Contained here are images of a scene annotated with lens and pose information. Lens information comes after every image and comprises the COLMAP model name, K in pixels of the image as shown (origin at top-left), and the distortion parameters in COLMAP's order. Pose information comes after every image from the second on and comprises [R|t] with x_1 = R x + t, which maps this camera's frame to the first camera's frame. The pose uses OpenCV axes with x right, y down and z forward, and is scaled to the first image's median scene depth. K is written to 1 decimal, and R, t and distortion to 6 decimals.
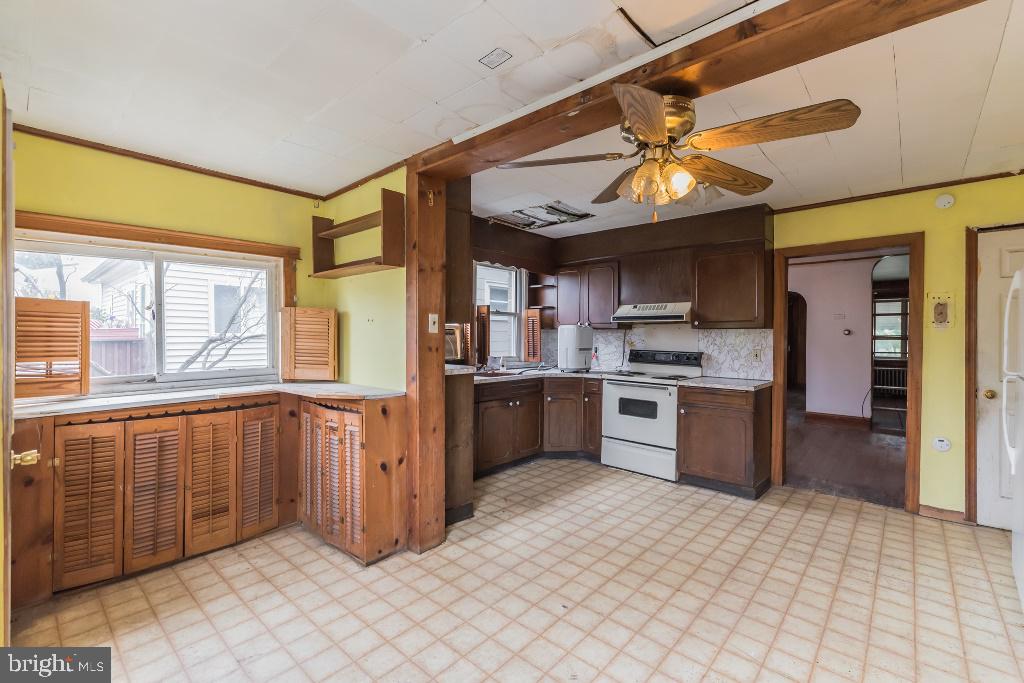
lens RADIAL K [[446.3, 0, 525.4], [0, 446.3, 336.6], [0, 0, 1]] dist [0.005533, -0.000022]
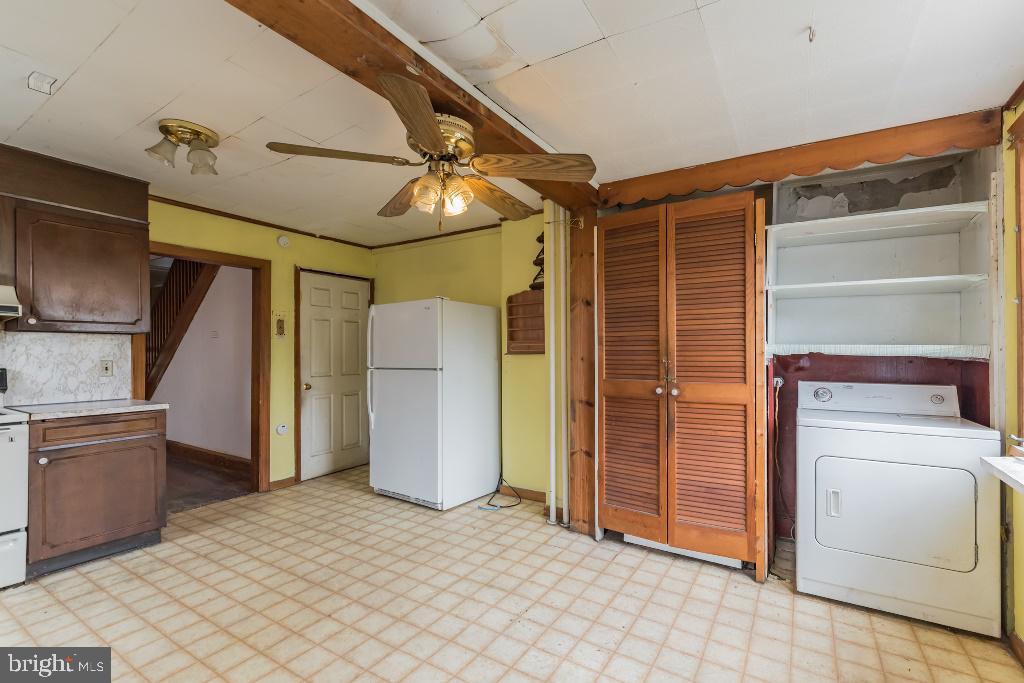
lens RADIAL K [[442.8, 0, 510.2], [0, 442.8, 353.9], [0, 0, 1]] dist [0.000270, 0.000046]
pose [[-0.128919, -0.004522, 0.991645, -0.333787], [0.002870, 0.999984, 0.004933, 0.015139], [-0.991651, 0.003482, -0.128904, 0.414273]]
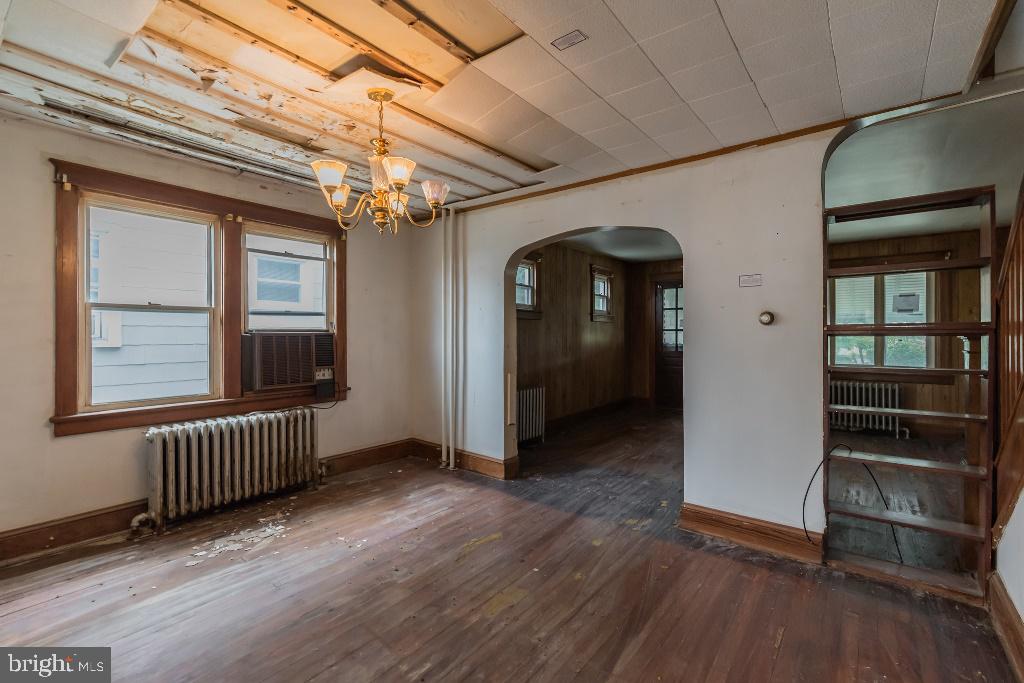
lens RADIAL K [[466.1, 0, 506.8], [0, 466.1, 336.2], [0, 0, 1]] dist [-0.001571, -0.000320]
pose [[0.998901, -0.004566, 0.046647, 0.767333], [0.004507, 0.999989, 0.001376, 0.008448], [-0.046653, -0.001164, 0.998910, 0.976067]]
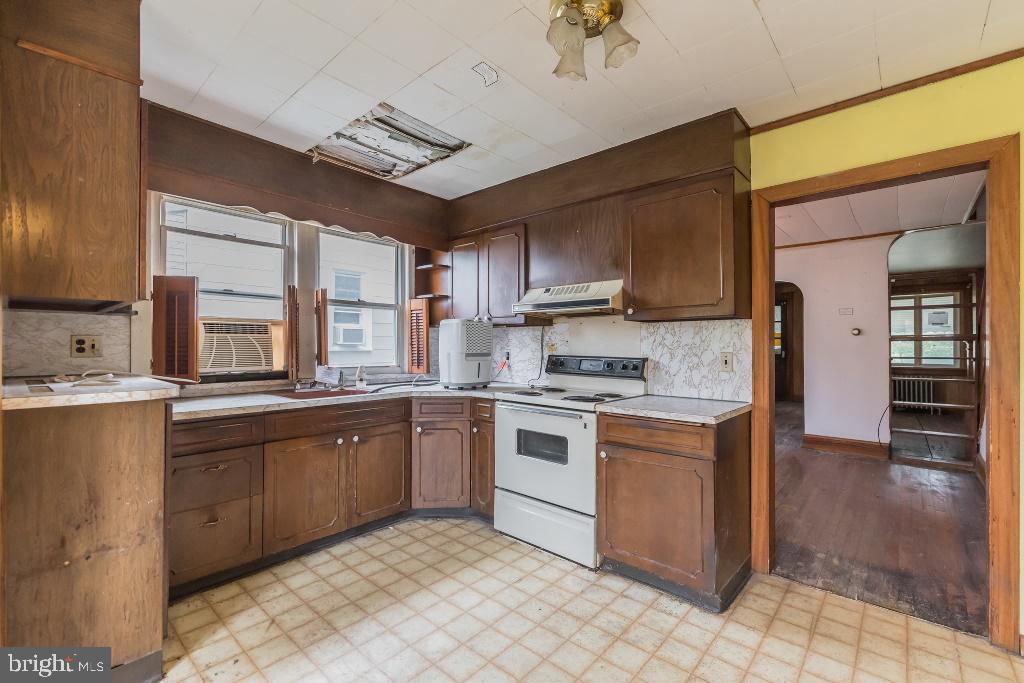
lens RADIAL K [[449.0, 0, 517.5], [0, 449.0, 339.6], [0, 0, 1]] dist [0.001784, 0.000365]
pose [[0.999974, -0.006154, -0.003846, 0.228621], [0.006107, 0.999906, -0.012248, 0.016363], [0.003921, 0.012224, 0.999918, 0.370916]]
